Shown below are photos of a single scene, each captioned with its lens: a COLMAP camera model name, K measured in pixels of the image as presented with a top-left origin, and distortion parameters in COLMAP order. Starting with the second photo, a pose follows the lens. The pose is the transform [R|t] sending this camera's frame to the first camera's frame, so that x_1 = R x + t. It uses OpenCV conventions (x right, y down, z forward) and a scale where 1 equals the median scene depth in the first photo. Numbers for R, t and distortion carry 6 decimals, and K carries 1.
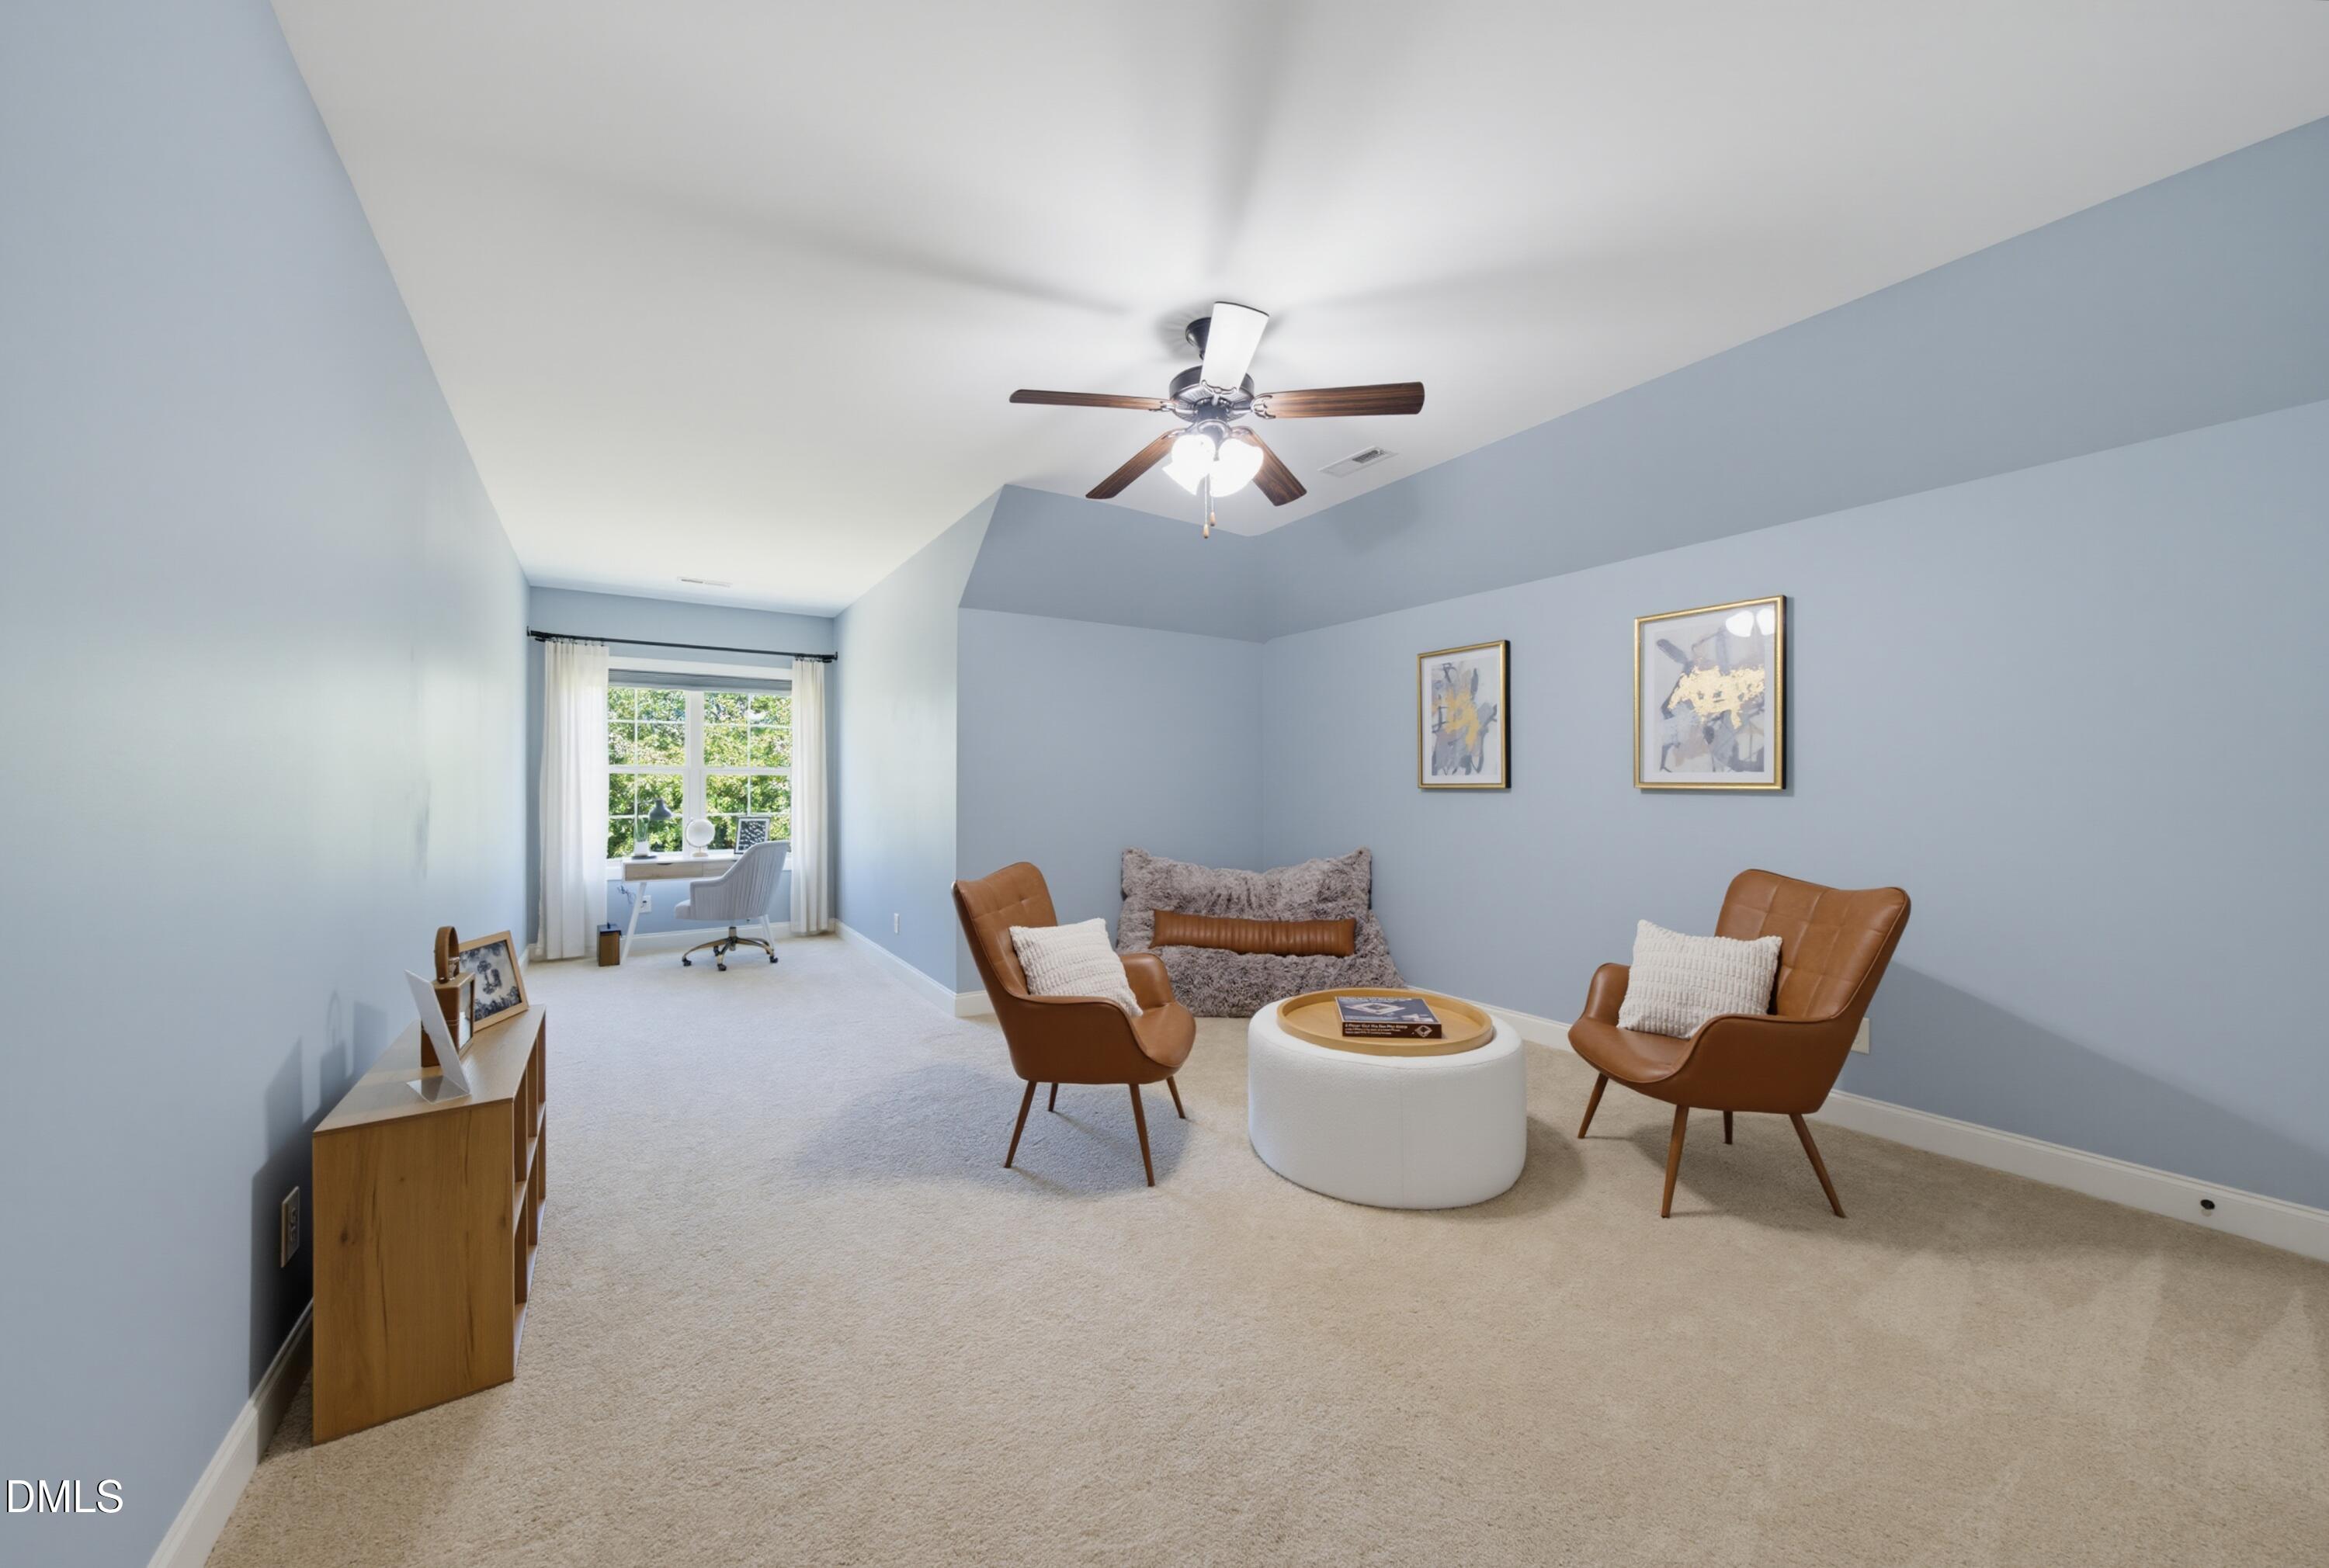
lens RADIAL K [[814.9, 0, 1149.7], [0, 814.9, 784.9], [0, 0, 1]] dist [-0.000901, 0.003709]
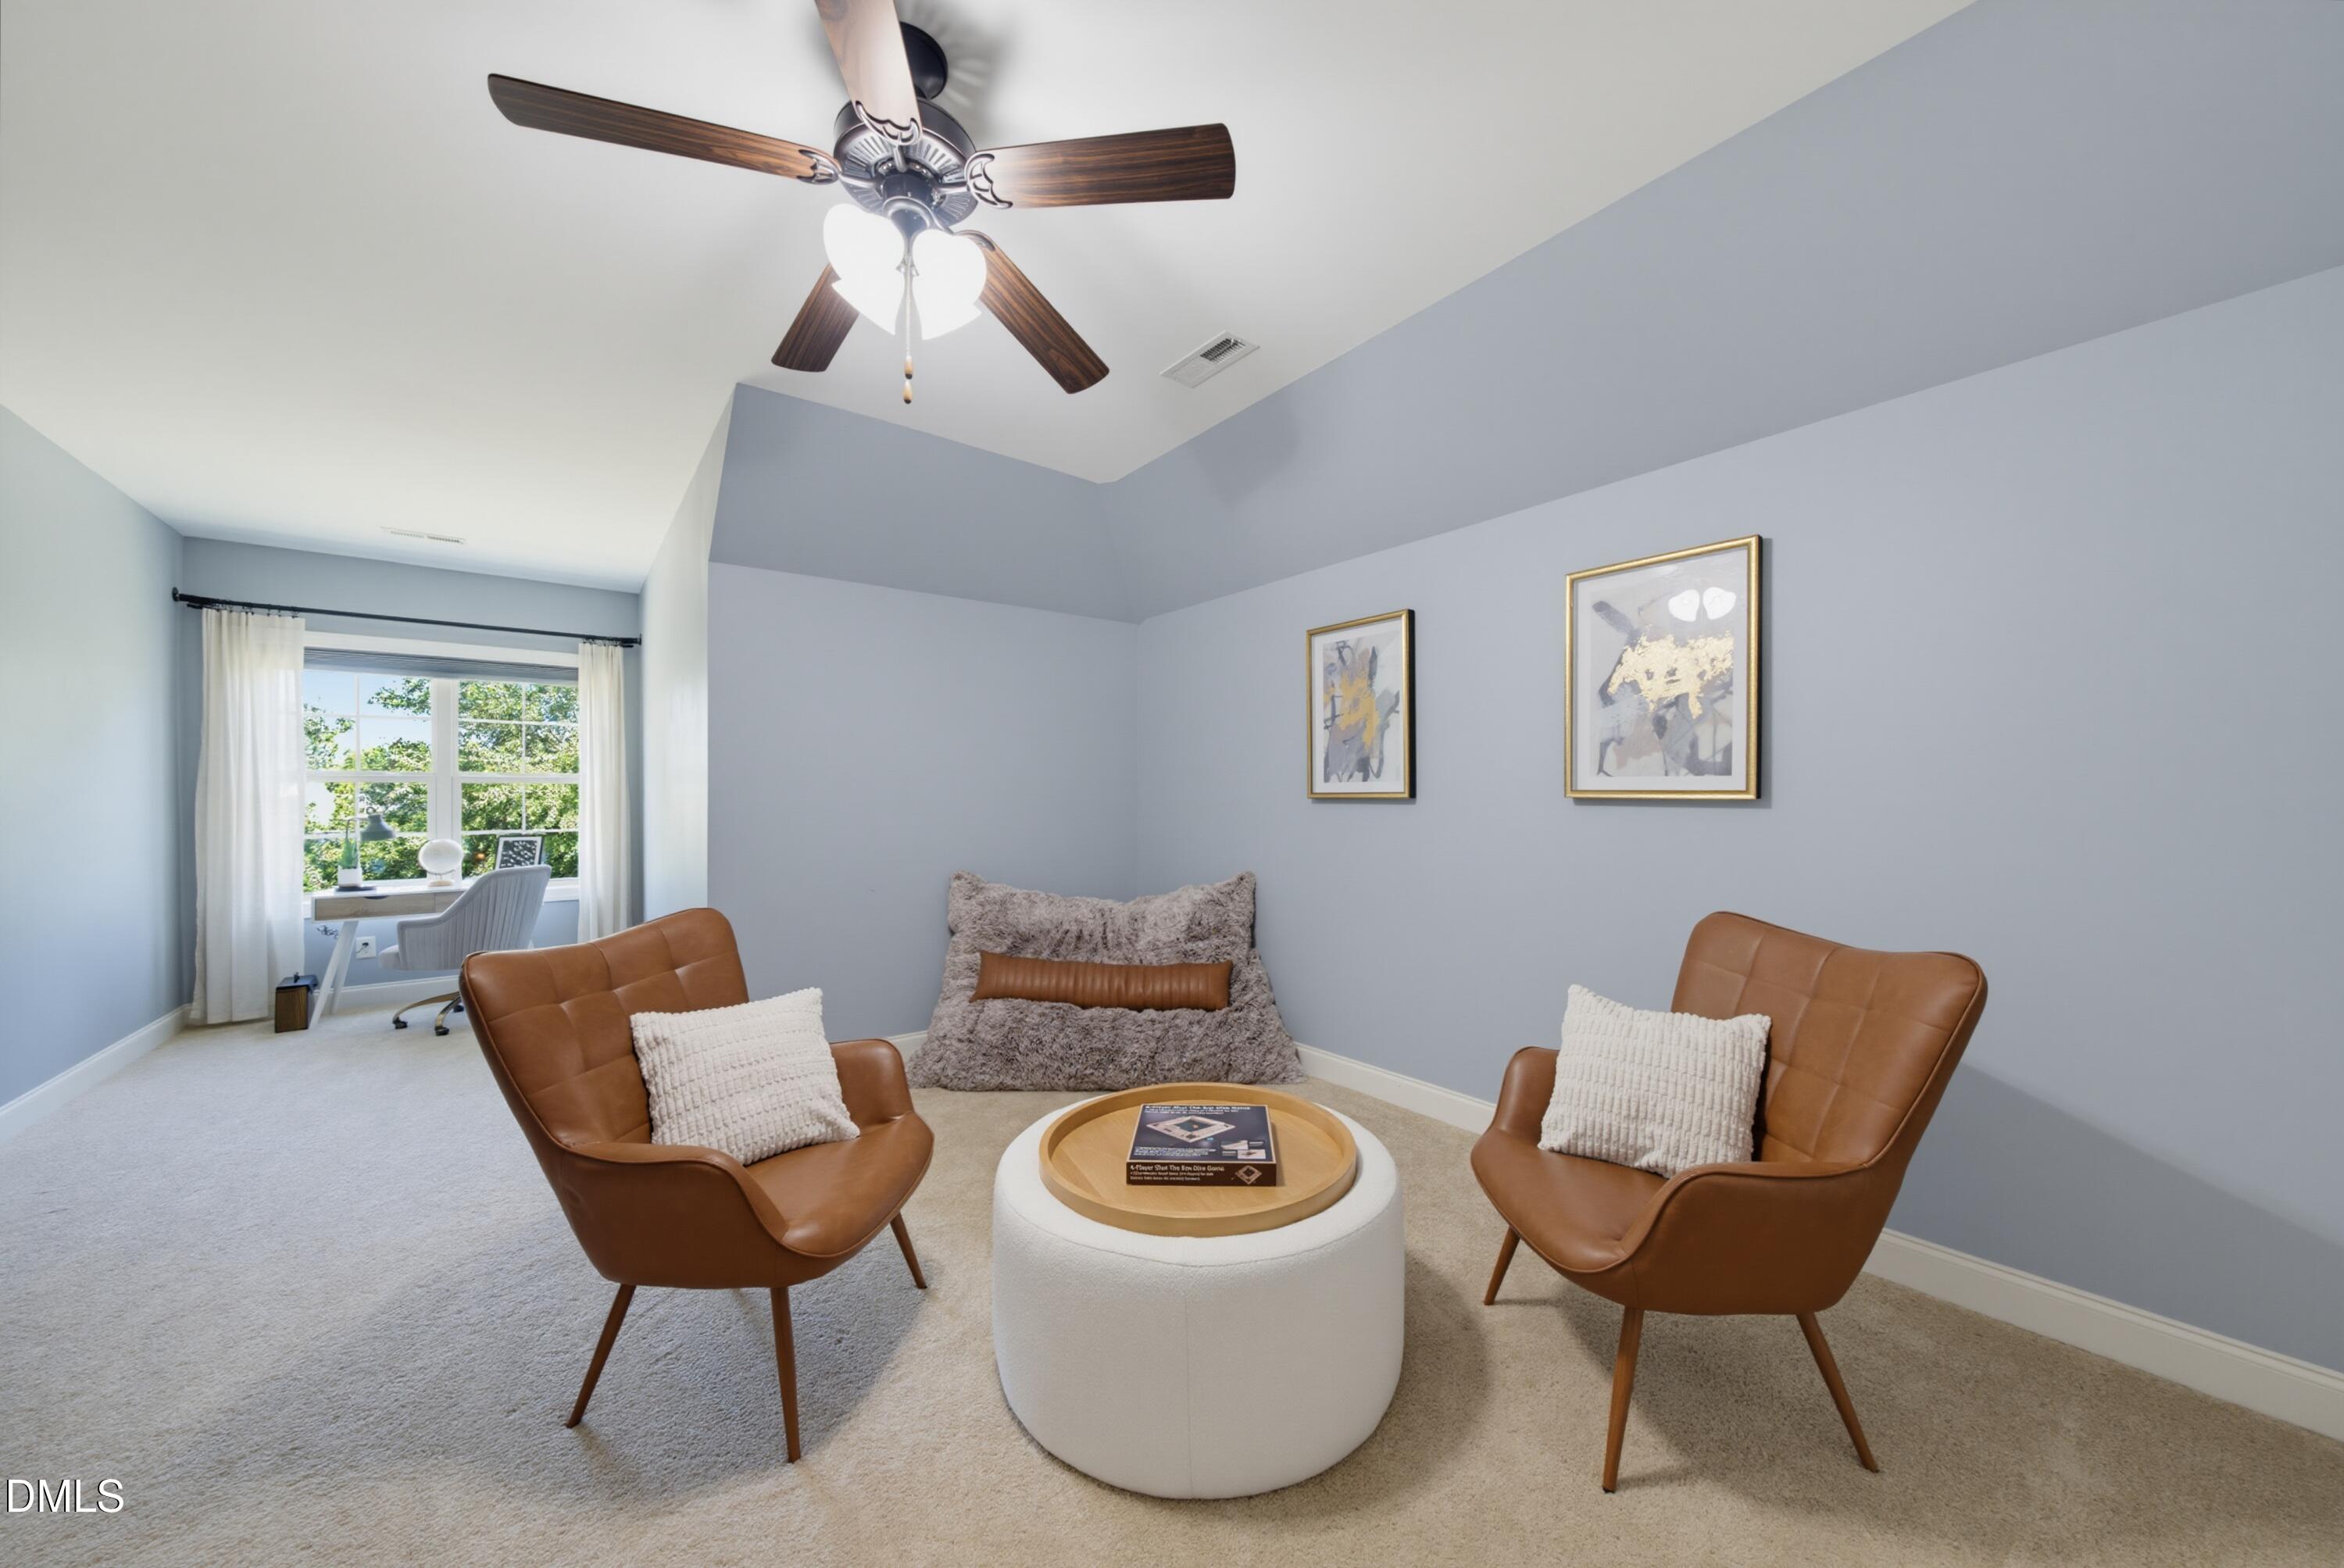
lens RADIAL K [[798.3, 0, 1171.7], [0, 798.3, 800.2], [0, 0, 1]] dist [0.004511, 0.000141]
pose [[0.997230, -0.003041, 0.074323, 0.140055], [0.002450, 0.999965, 0.008039, -0.000361], [-0.074345, -0.007834, 0.997202, 0.229275]]
